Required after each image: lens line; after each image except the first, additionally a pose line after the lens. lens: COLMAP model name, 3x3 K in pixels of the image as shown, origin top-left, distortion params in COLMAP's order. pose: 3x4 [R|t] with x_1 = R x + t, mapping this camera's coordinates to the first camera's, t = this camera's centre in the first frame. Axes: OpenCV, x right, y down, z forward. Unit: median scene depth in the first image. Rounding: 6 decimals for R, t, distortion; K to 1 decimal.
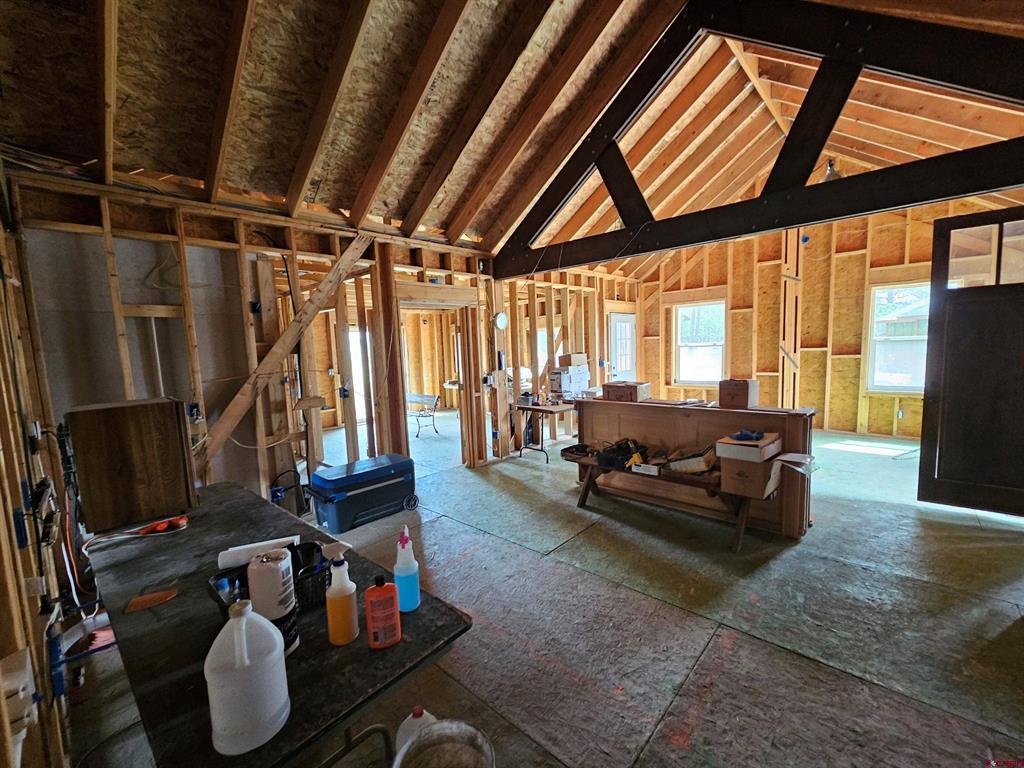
lens RADIAL K [[420.7, 0, 508.1], [0, 420.7, 390.7], [0, 0, 1]] dist [-0.006530, 0.000554]
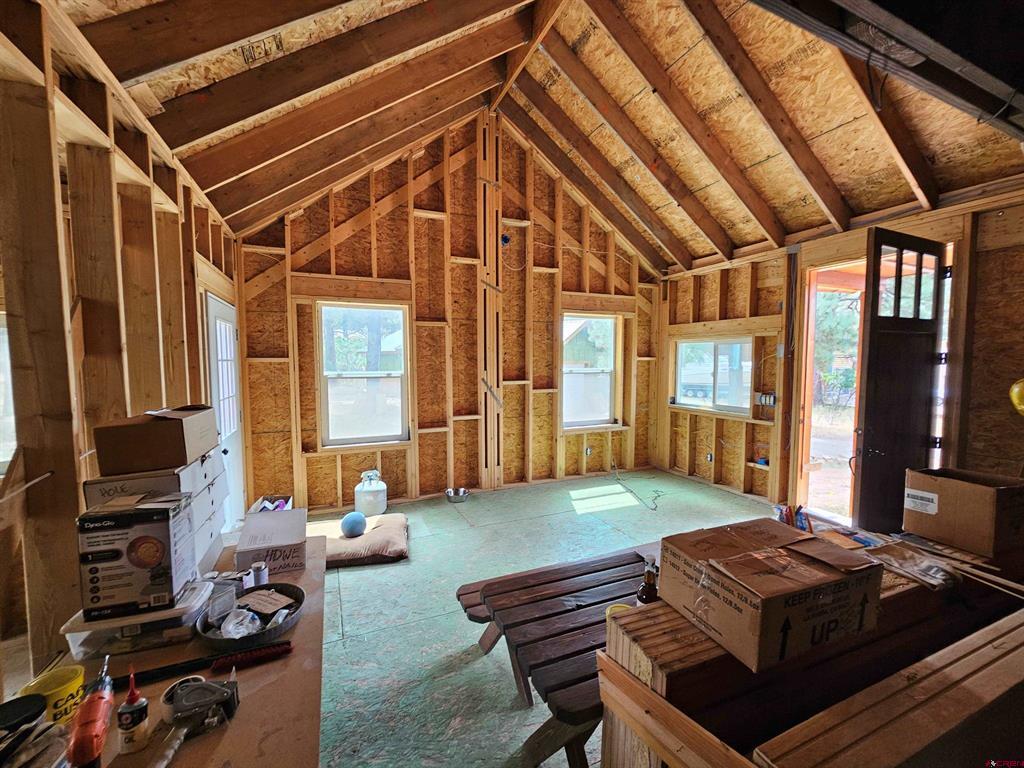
lens RADIAL K [[420.7, 0, 511.4], [0, 420.7, 387.3], [0, 0, 1]] dist [-0.006530, 0.000554]
pose [[0.396490, -0.020803, 0.917803, 0.004905], [0.085392, 0.996245, -0.014308, -0.074429], [-0.914059, 0.084046, 0.396777, 0.650567]]
